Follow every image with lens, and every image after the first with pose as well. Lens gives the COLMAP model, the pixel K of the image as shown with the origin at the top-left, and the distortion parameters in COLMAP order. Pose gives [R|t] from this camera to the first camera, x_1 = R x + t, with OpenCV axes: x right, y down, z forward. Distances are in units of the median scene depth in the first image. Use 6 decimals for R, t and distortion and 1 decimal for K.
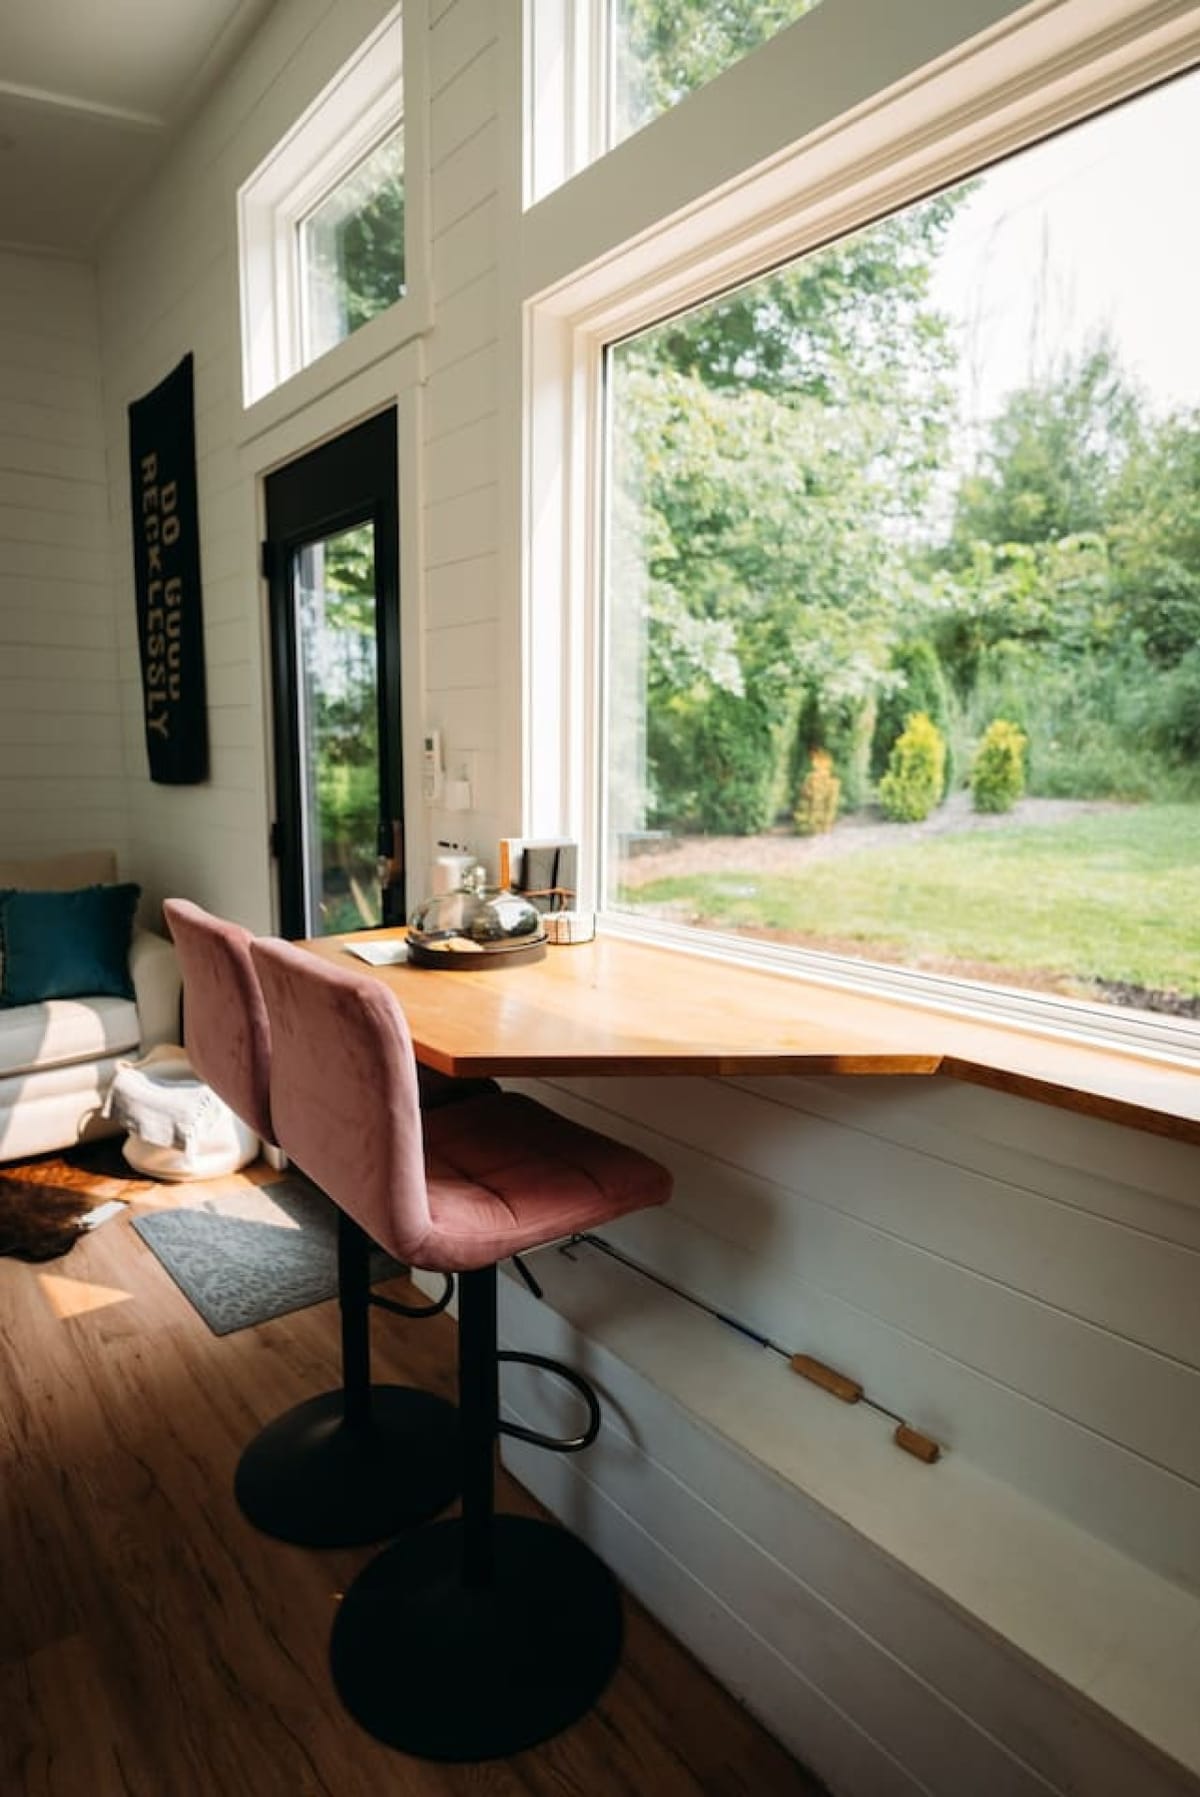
lens RADIAL K [[1030.0, 0, 599.8], [0, 1030.0, 901.8], [0, 0, 1]] dist [0.001744, 0.002558]
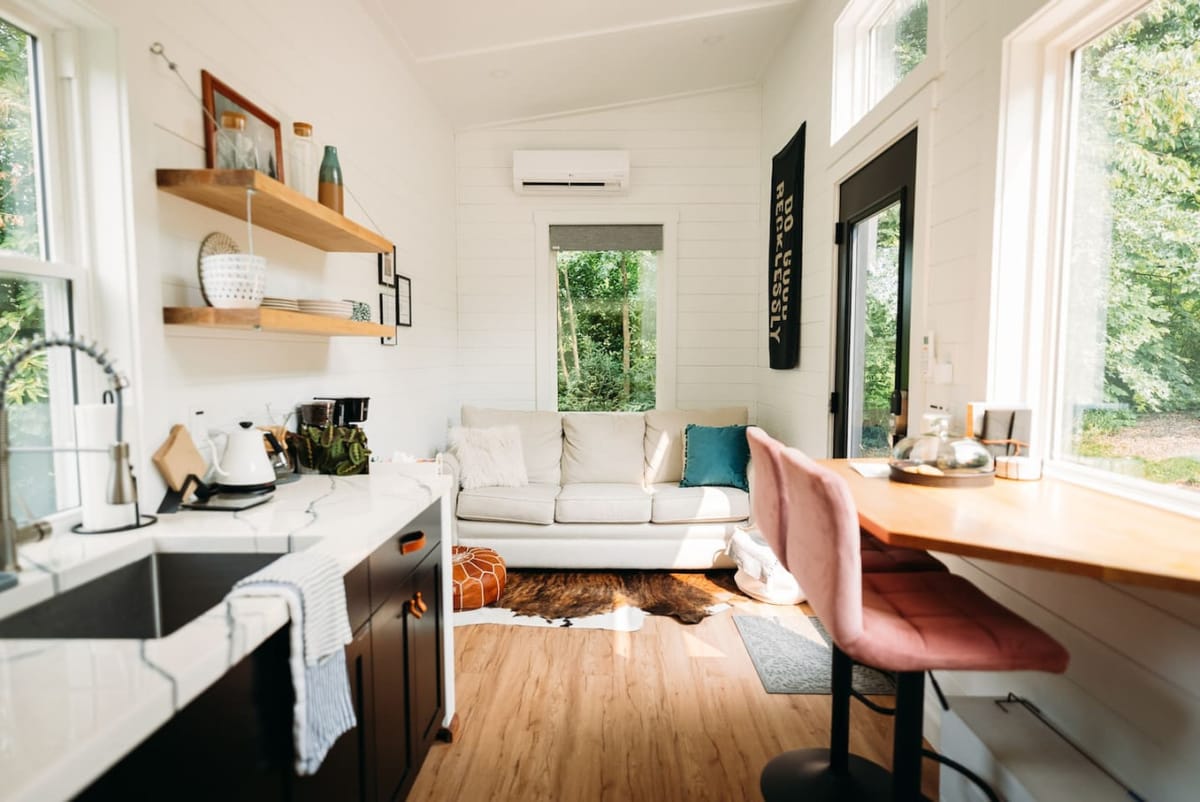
lens RADIAL K [[655.2, 0, 598.1], [0, 655.2, 400.7], [0, 0, 1]] dist [0.003154, 0.002025]
pose [[0.768653, 0.039074, -0.638471, 0.082256], [-0.087091, 0.995231, -0.043941, 0.019756], [0.633710, 0.089381, 0.768390, -0.036707]]
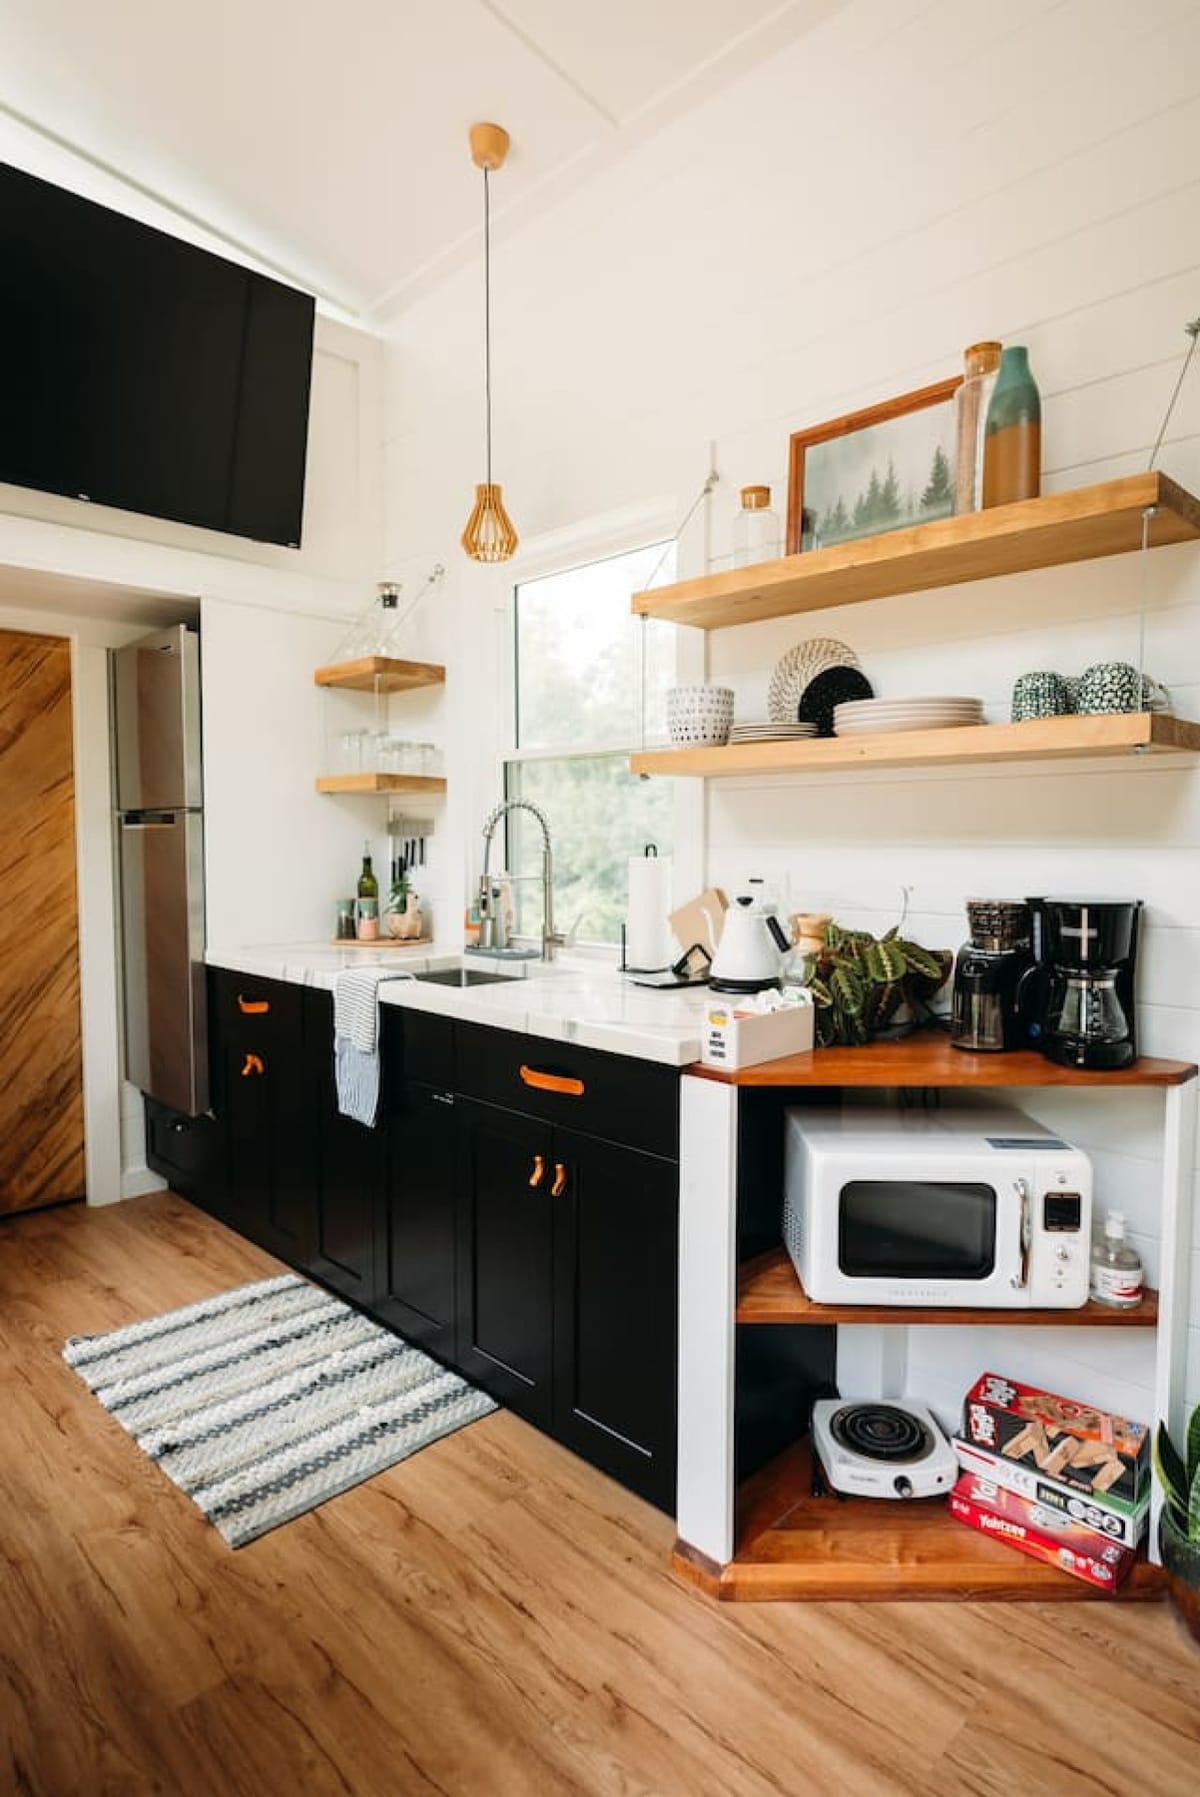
lens RADIAL K [[981.1, 0, 593.2], [0, 981.1, 902.1], [0, 0, 1]] dist [0.003154, 0.002025]
pose [[-0.994314, -0.000456, -0.106486, -0.525766], [-0.022477, 0.978360, 0.205685, -0.130263], [0.104088, 0.206908, -0.972808, 1.179048]]
